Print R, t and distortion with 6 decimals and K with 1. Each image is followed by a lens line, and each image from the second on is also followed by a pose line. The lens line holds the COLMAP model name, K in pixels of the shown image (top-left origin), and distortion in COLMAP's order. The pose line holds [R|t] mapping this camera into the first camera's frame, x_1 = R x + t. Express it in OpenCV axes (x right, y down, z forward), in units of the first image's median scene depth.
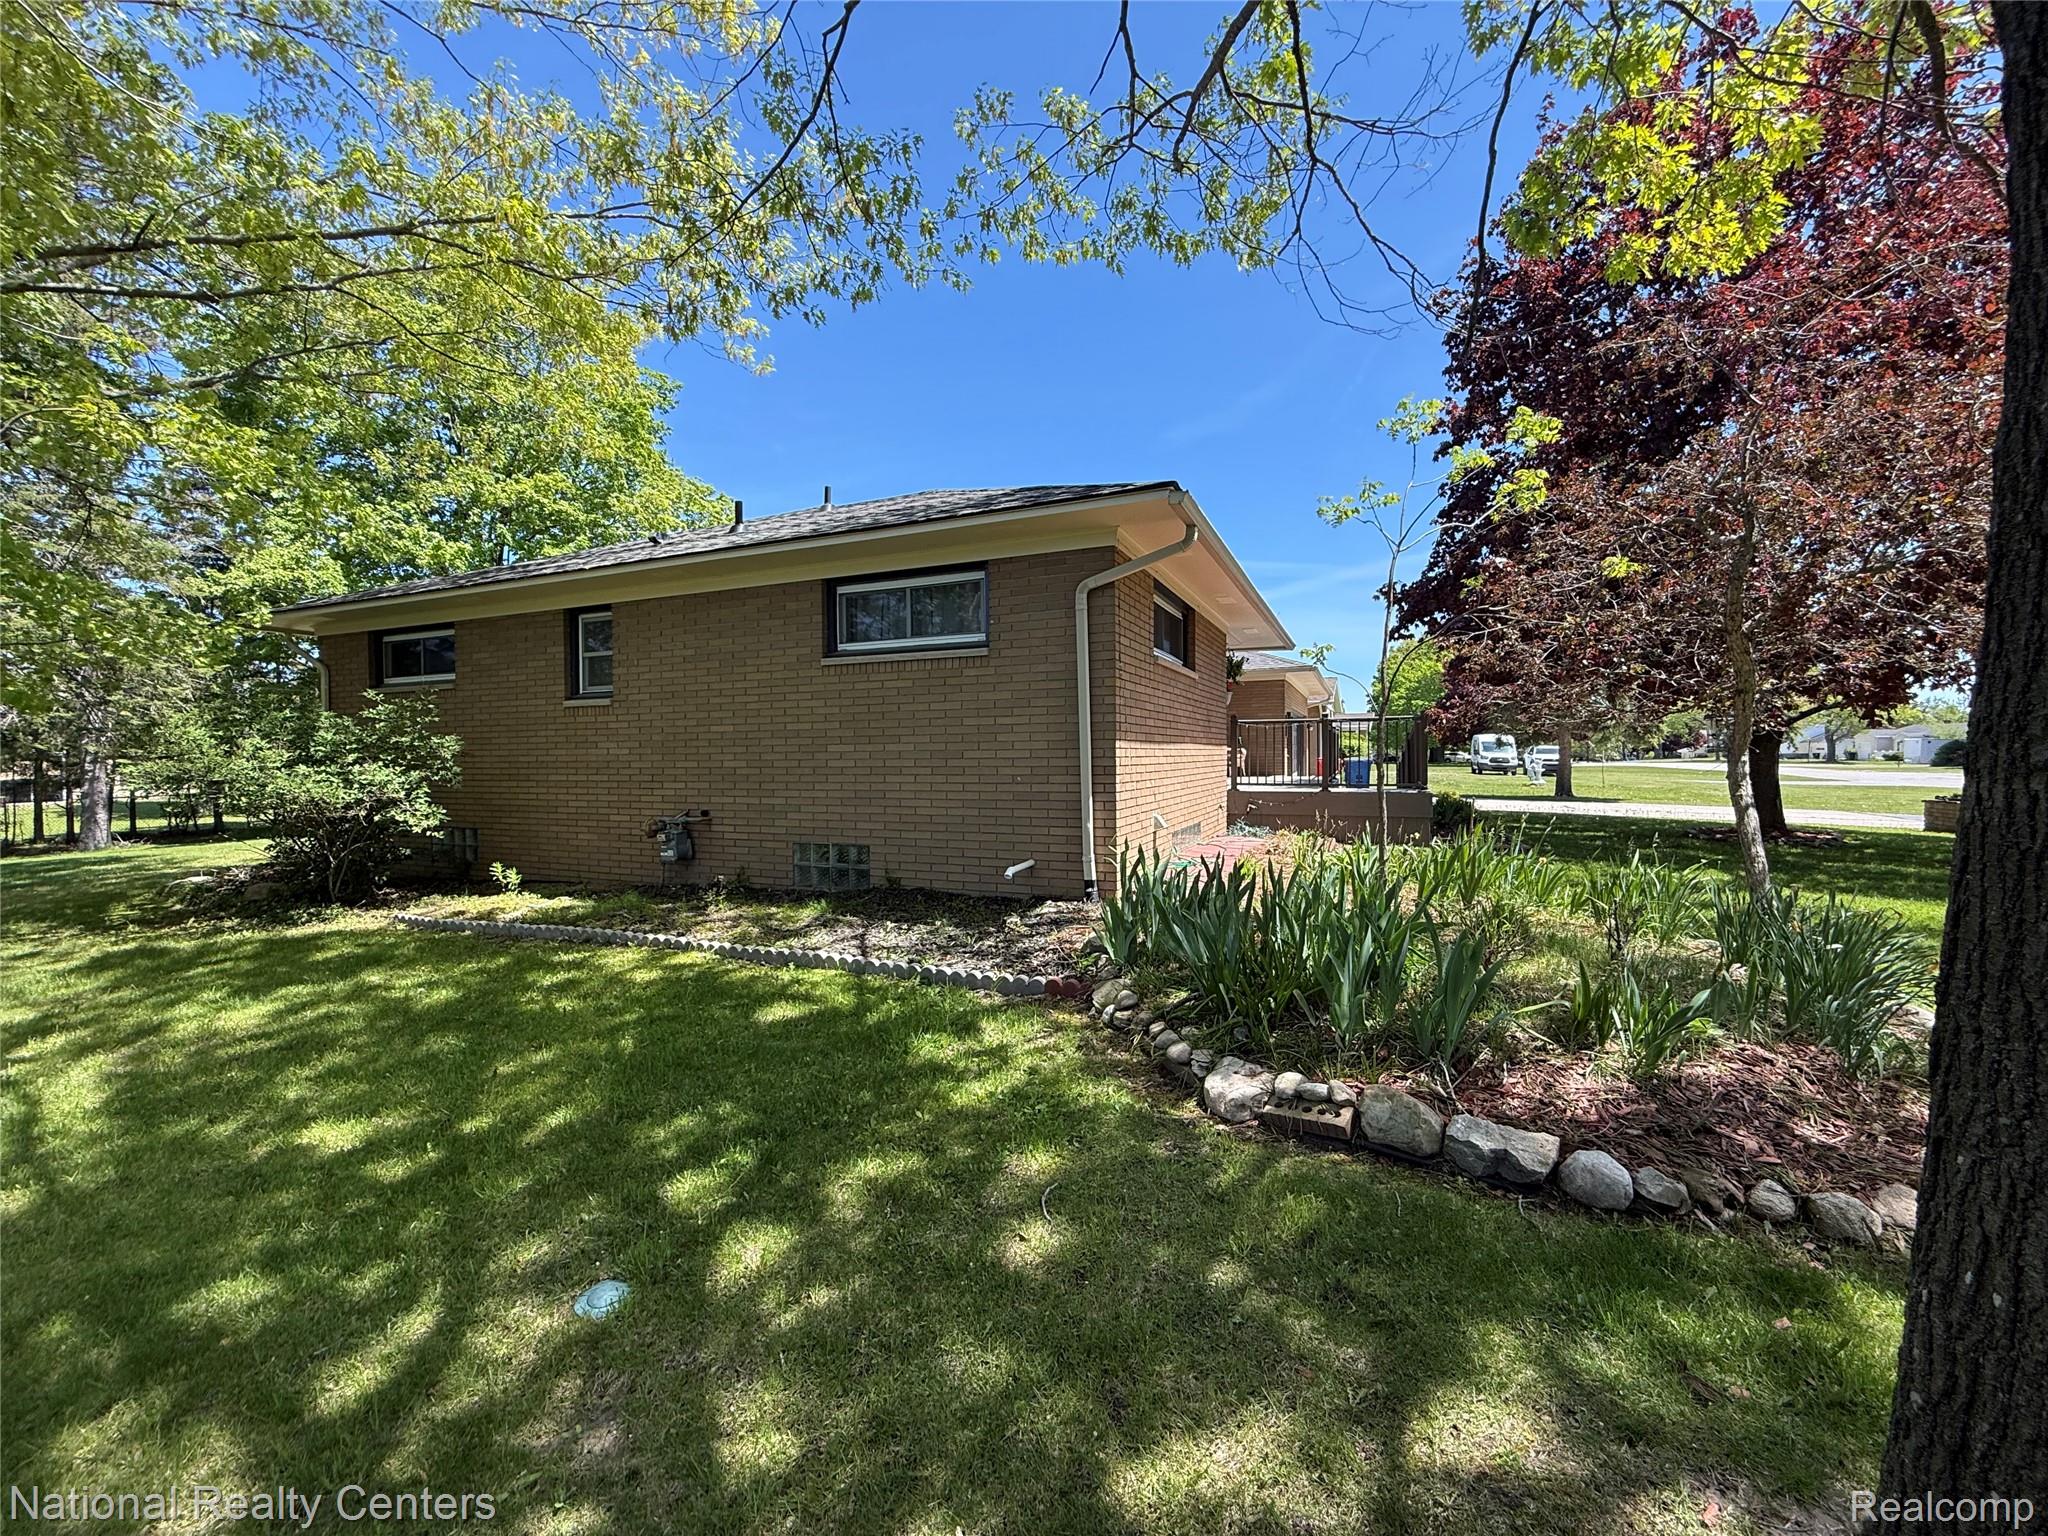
lens RADIAL K [[808.8, 0, 1015.8], [0, 808.8, 770.2], [0, 0, 1]] dist [-0.000496, 0.000014]
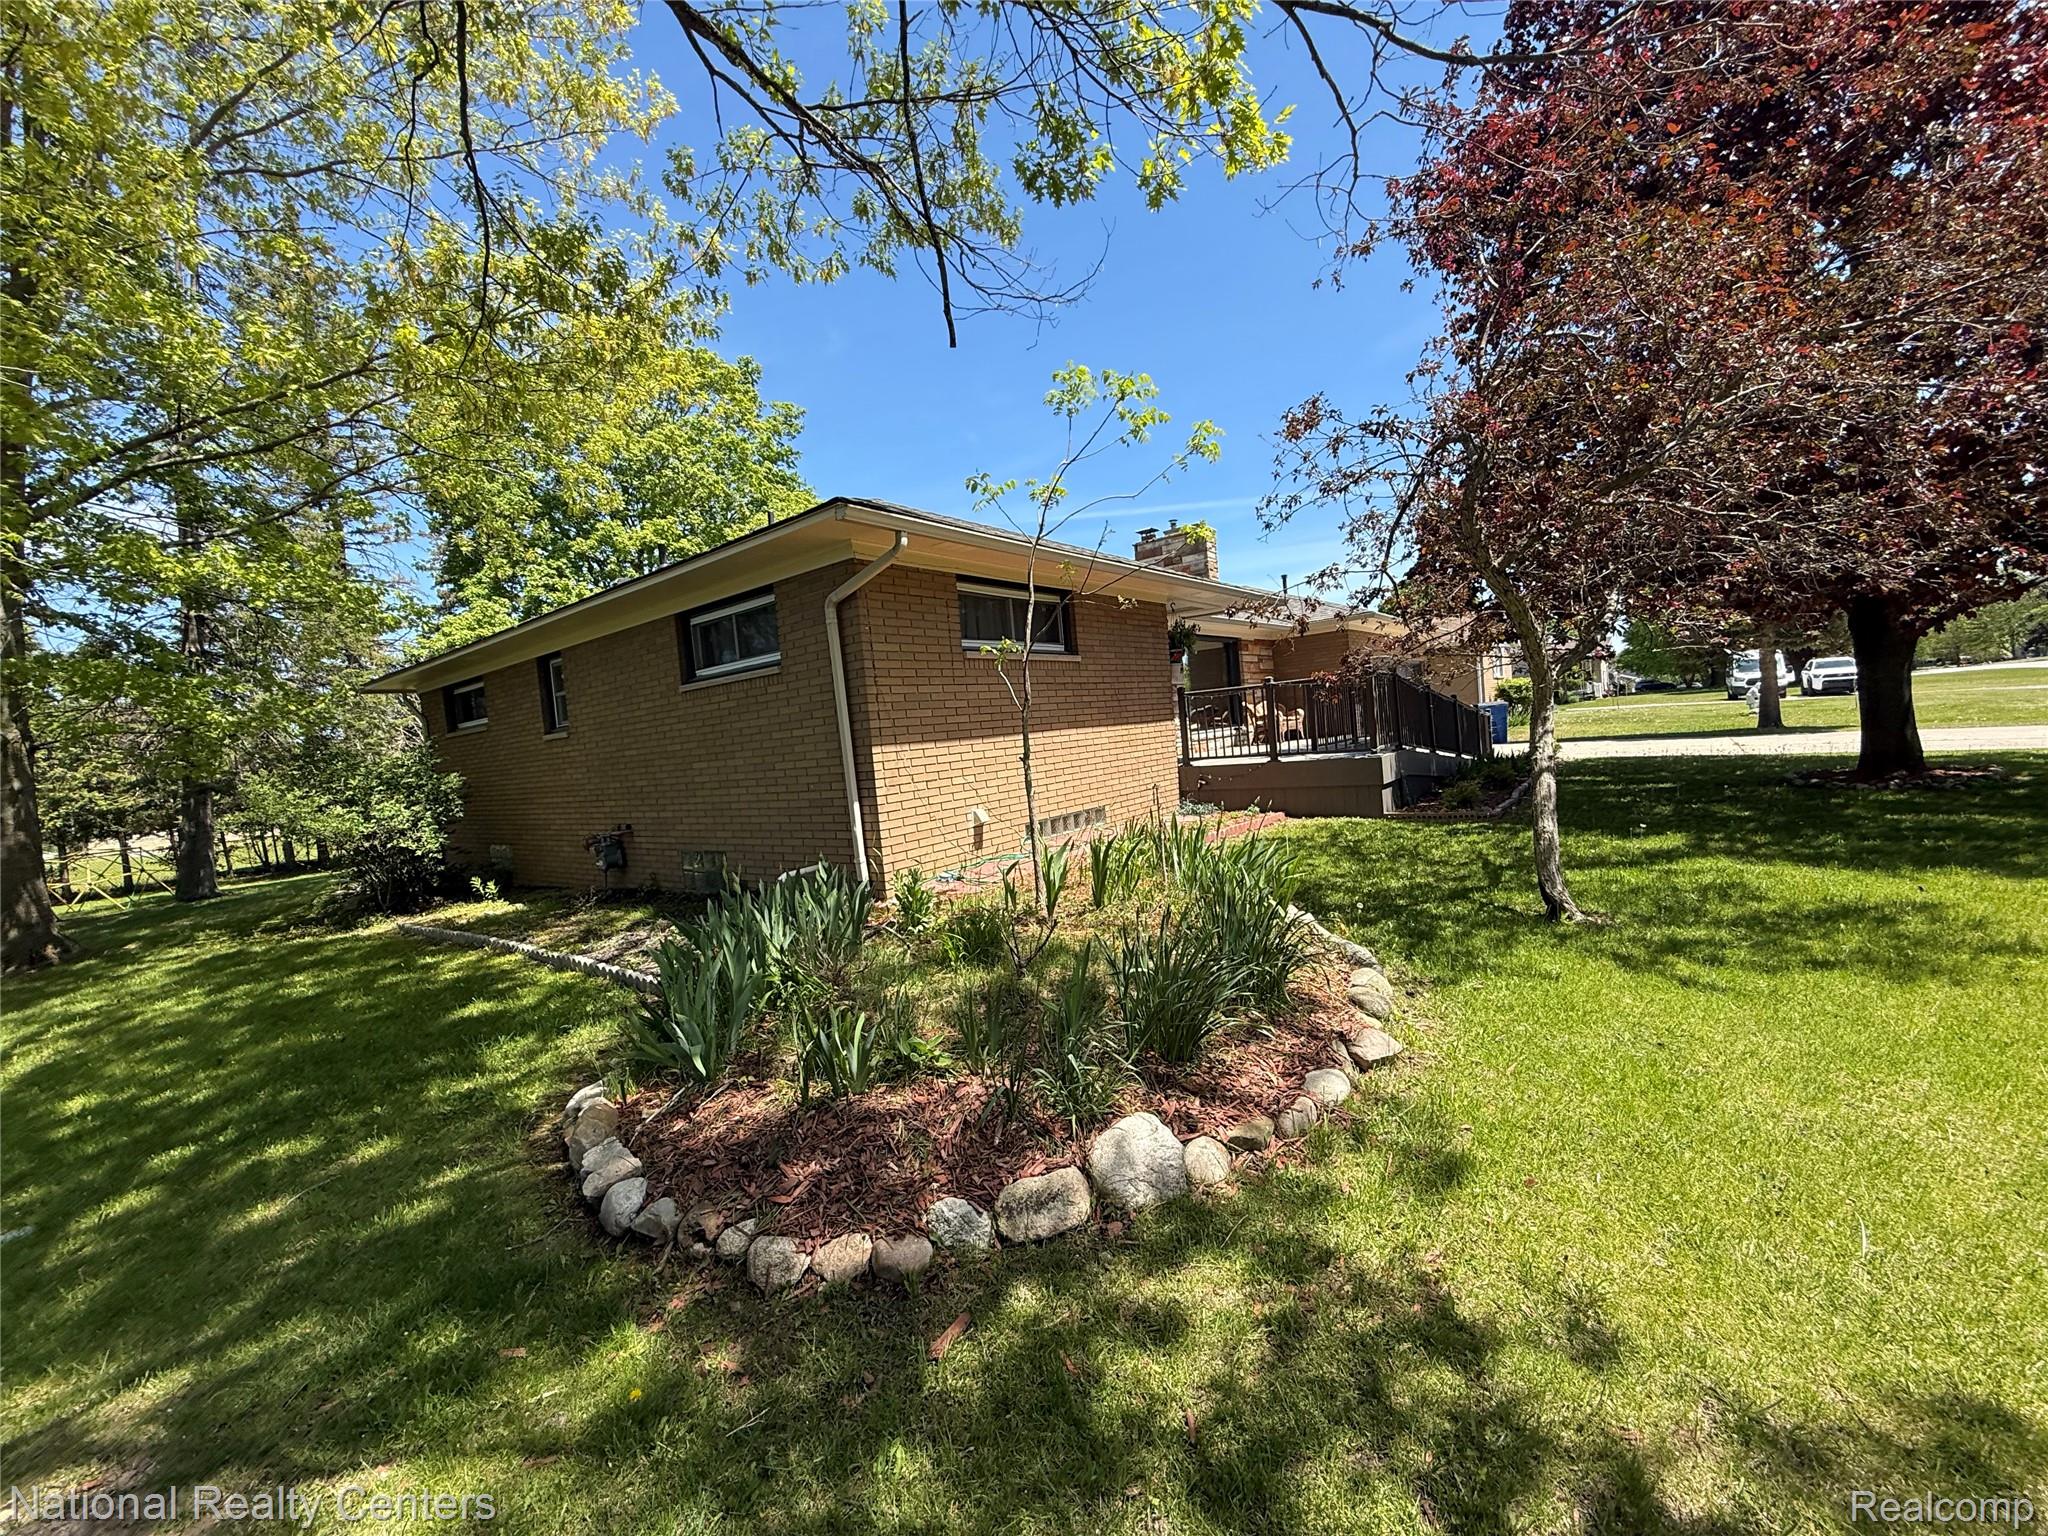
lens RADIAL K [[808.8, 0, 1015.8], [0, 808.8, 770.2], [0, 0, 1]] dist [-0.000496, 0.000014]
pose [[0.964005, -0.067081, -0.257284, 0.478519], [0.076495, 0.996711, 0.026748, -0.016584], [0.254643, -0.045466, 0.965966, 0.037910]]
